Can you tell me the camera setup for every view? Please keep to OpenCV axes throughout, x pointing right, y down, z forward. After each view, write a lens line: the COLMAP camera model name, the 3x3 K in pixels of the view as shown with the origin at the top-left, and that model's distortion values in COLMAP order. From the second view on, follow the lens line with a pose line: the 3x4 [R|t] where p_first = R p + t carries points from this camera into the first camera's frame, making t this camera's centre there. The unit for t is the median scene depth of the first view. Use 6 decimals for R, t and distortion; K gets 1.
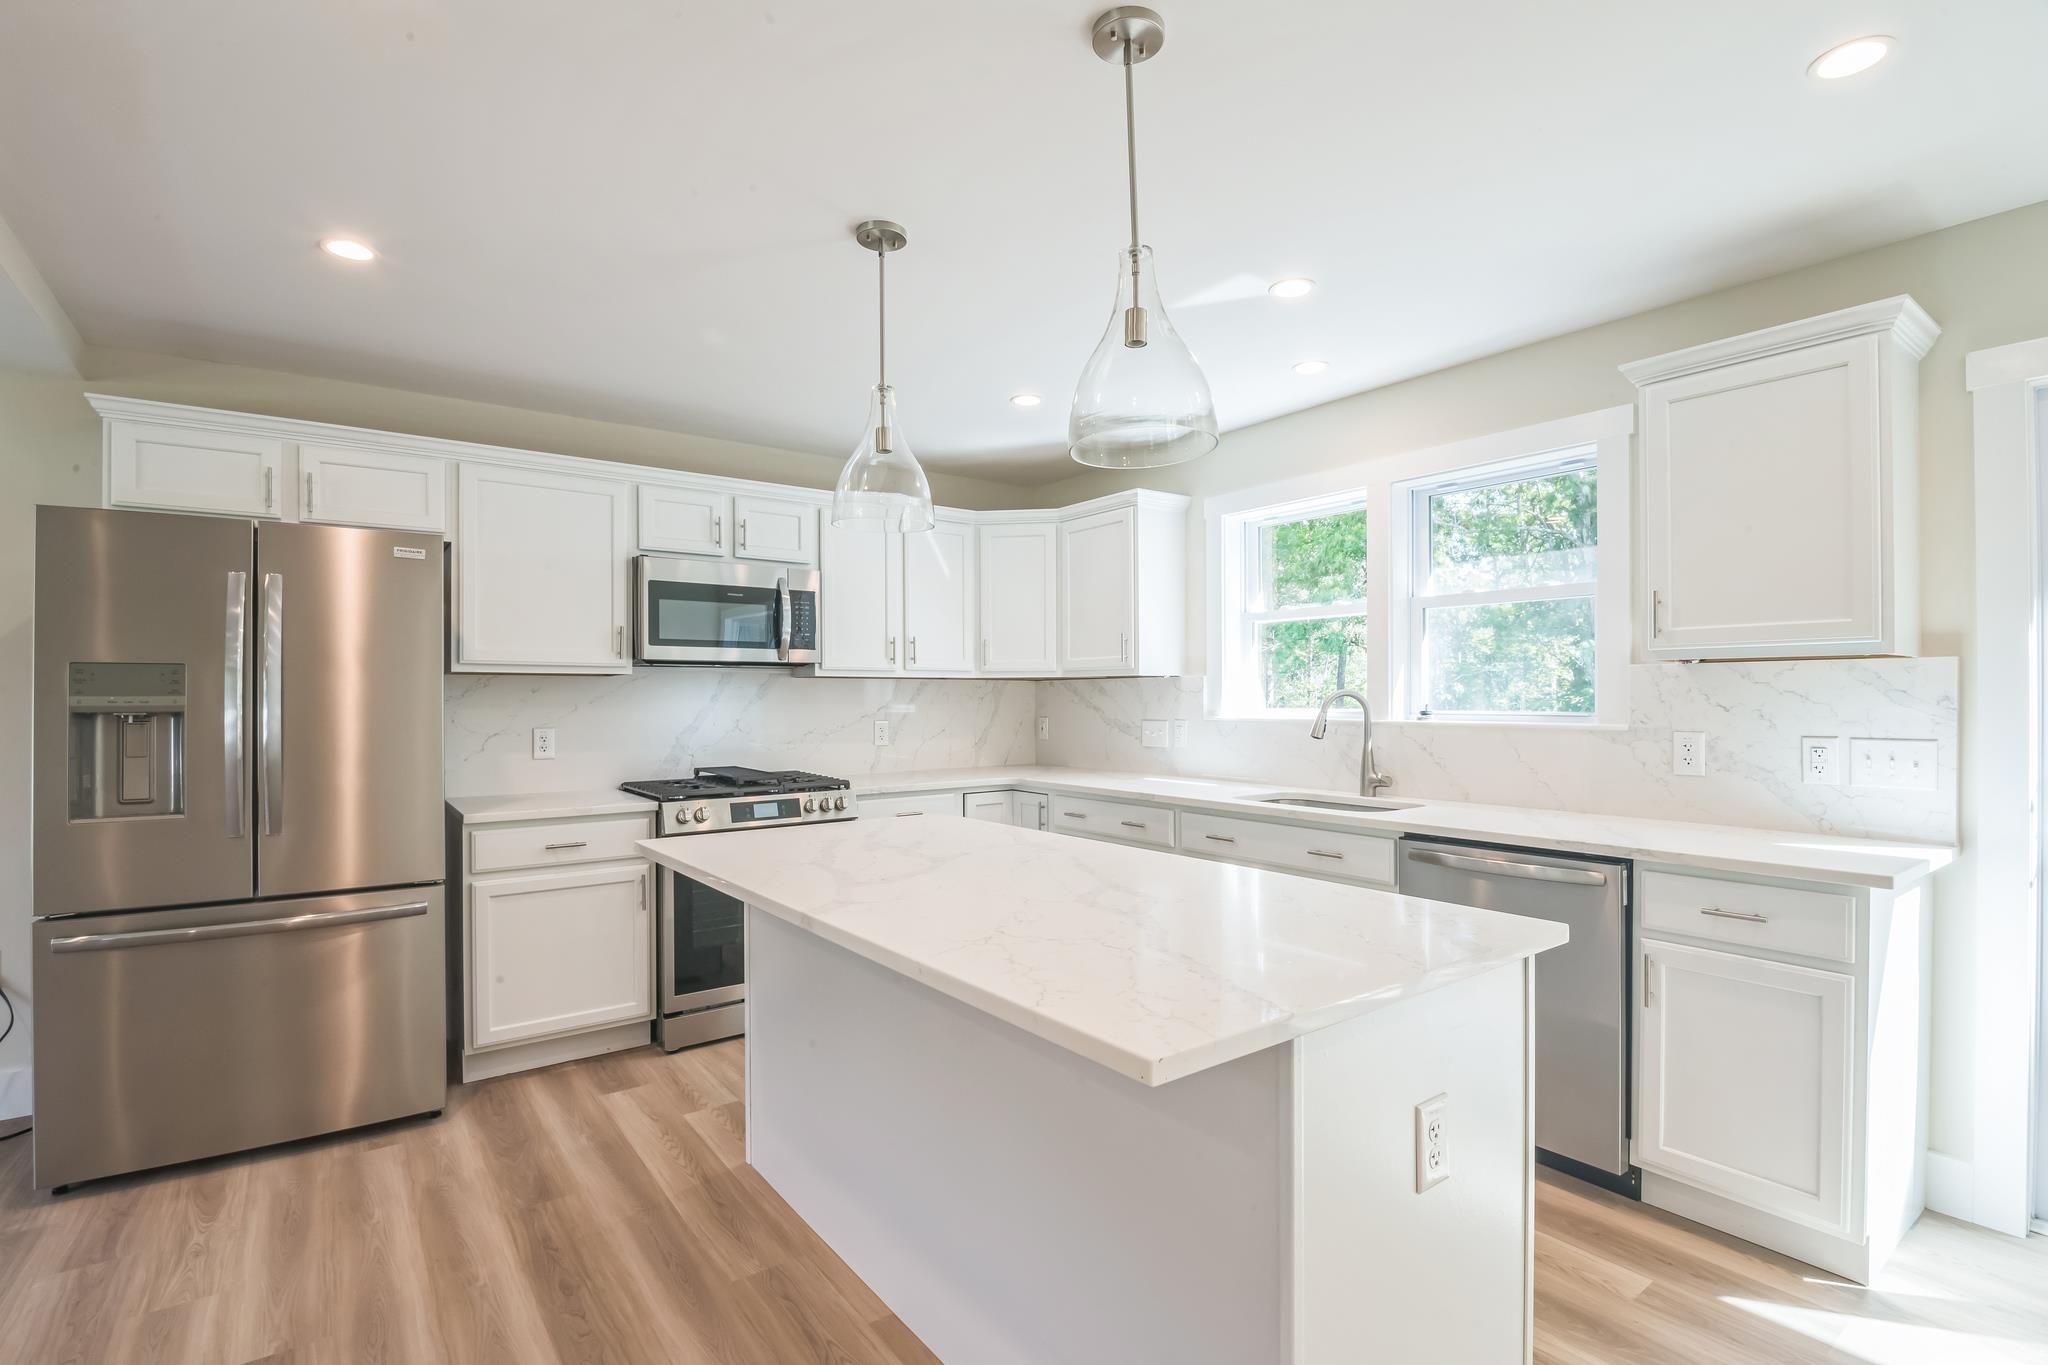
lens RADIAL K [[956.5, 0, 1018.2], [0, 956.5, 699.2], [0, 0, 1]] dist [-0.005333, -0.002067]
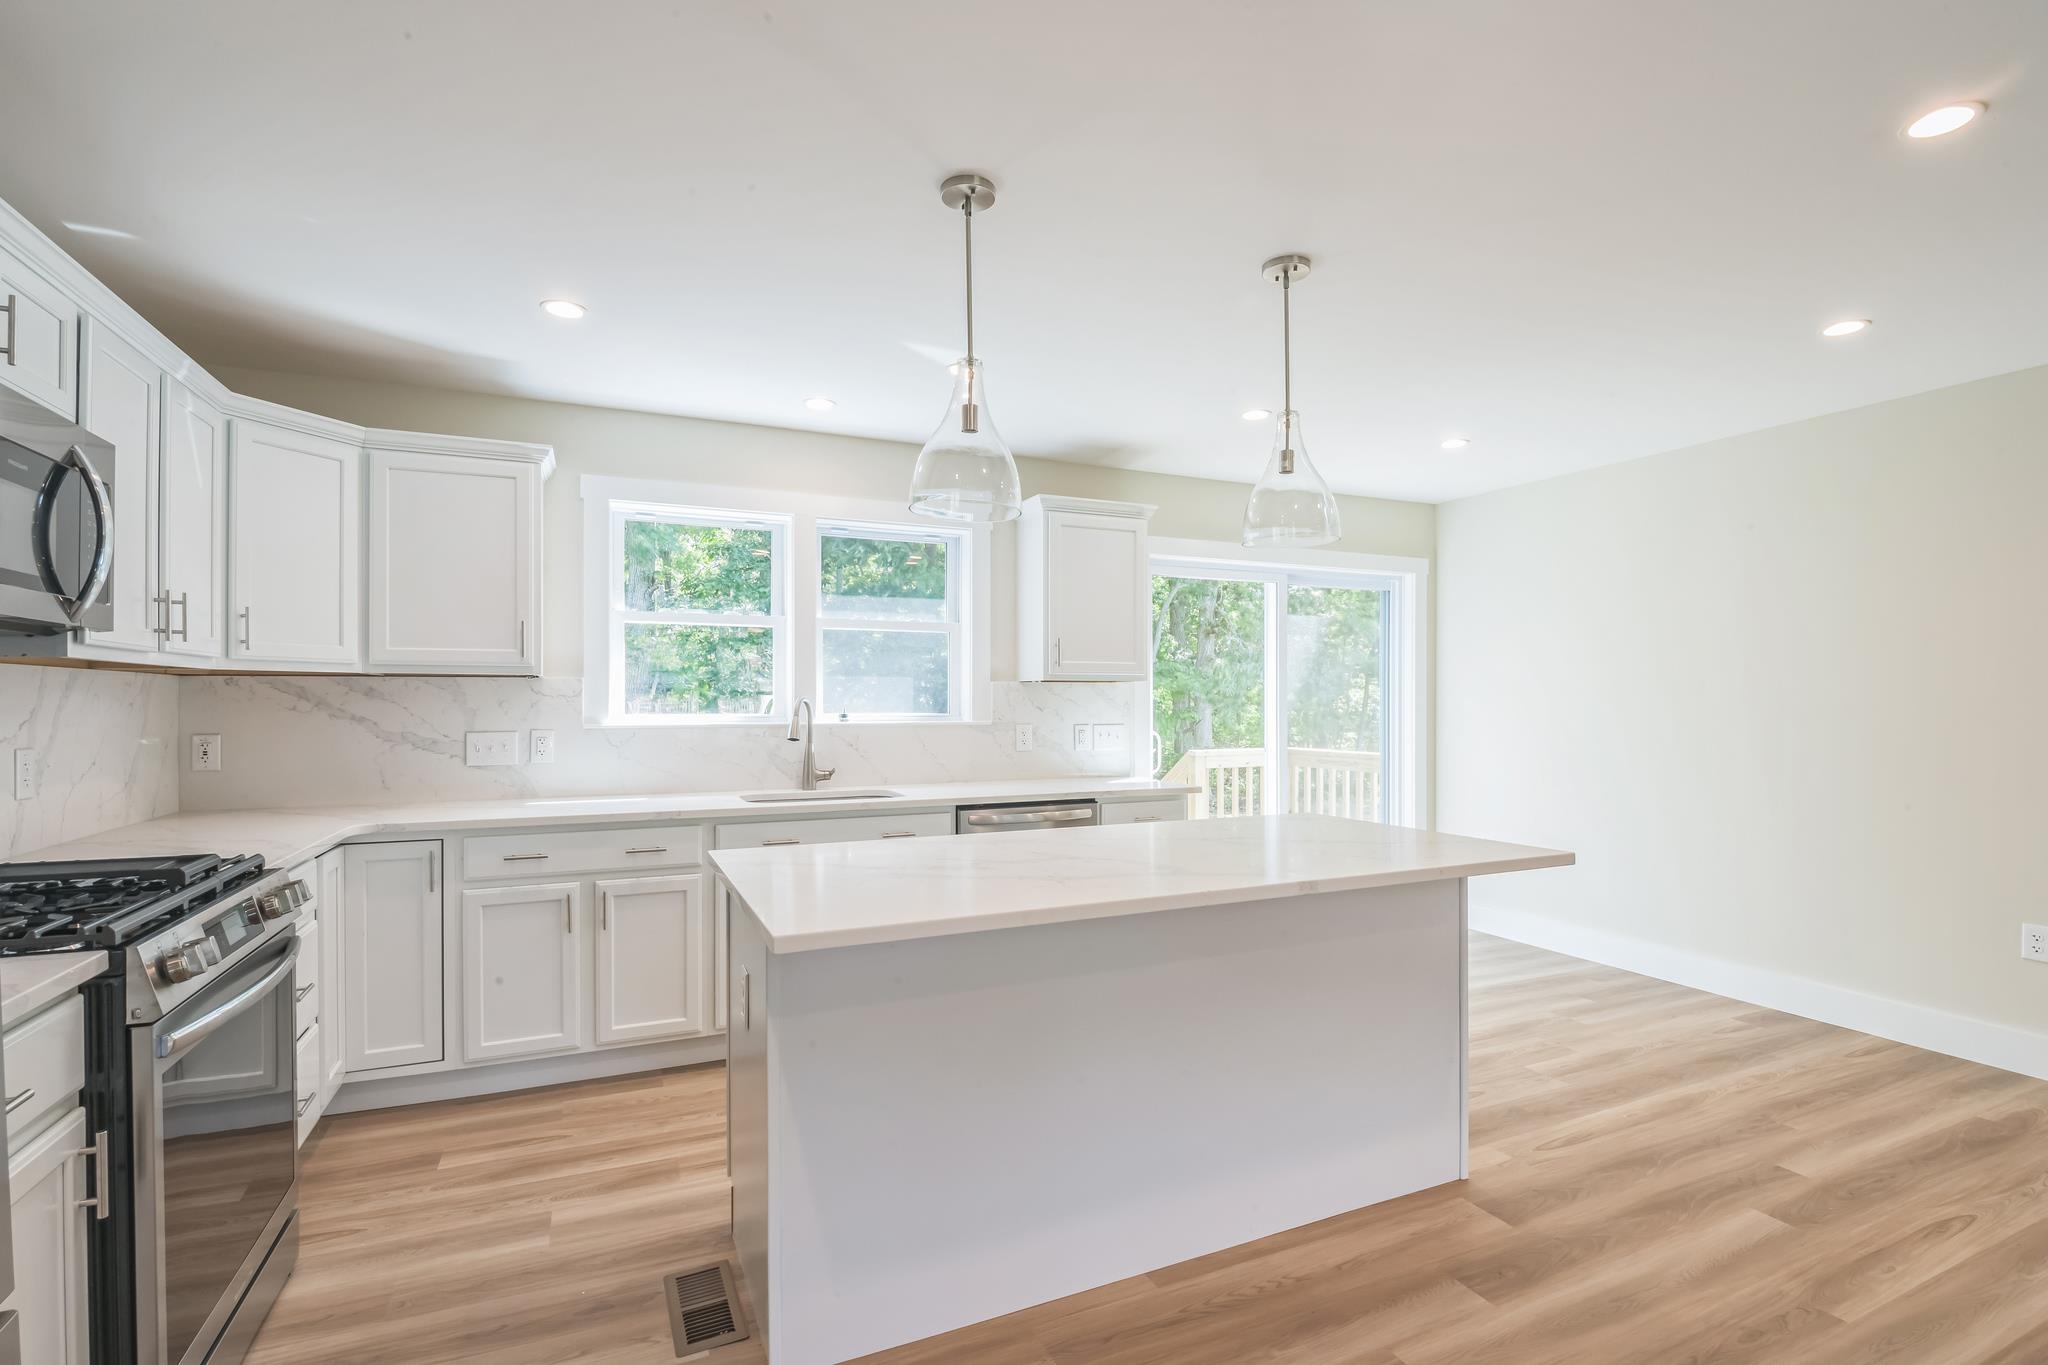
lens RADIAL K [[956.5, 0, 1033.6], [0, 956.5, 691.7], [0, 0, 1]] dist [-0.005333, -0.002067]
pose [[0.205621, 0.013811, 0.978534, -0.682615], [0.003737, 0.999882, -0.014898, 0.002869], [-0.978624, 0.006720, 0.205546, 0.506549]]
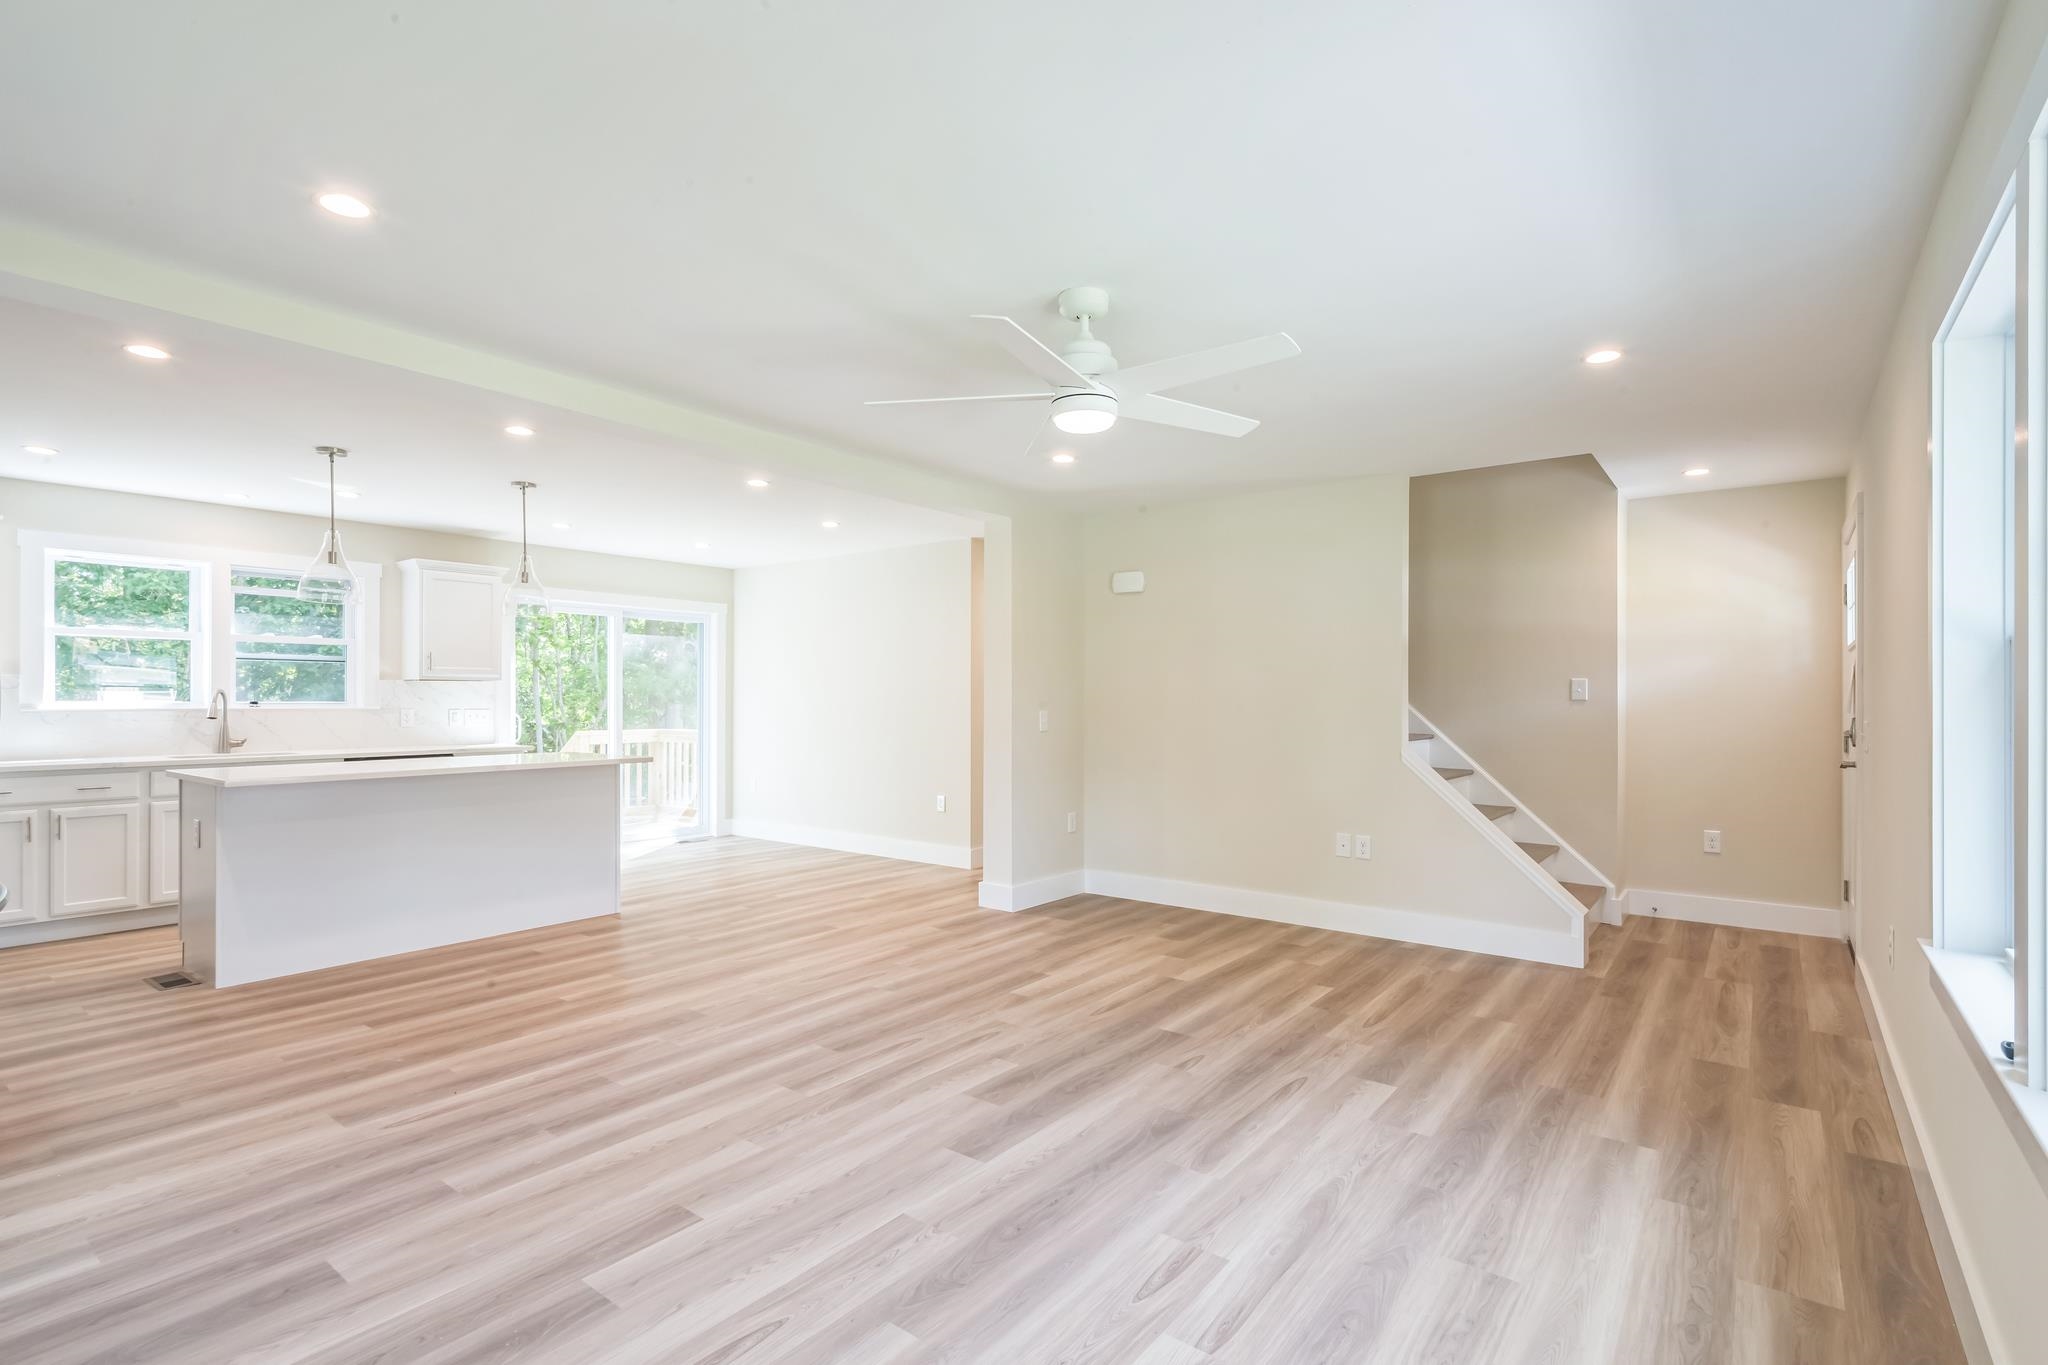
lens RADIAL K [[956.5, 0, 1051.0], [0, 956.5, 694.5], [0, 0, 1]] dist [-0.005333, -0.002067]
pose [[-0.293917, 0.009088, 0.955788, -1.615441], [0.005991, 0.999953, -0.007665, 0.020448], [-0.955812, 0.003473, -0.293958, 0.119466]]
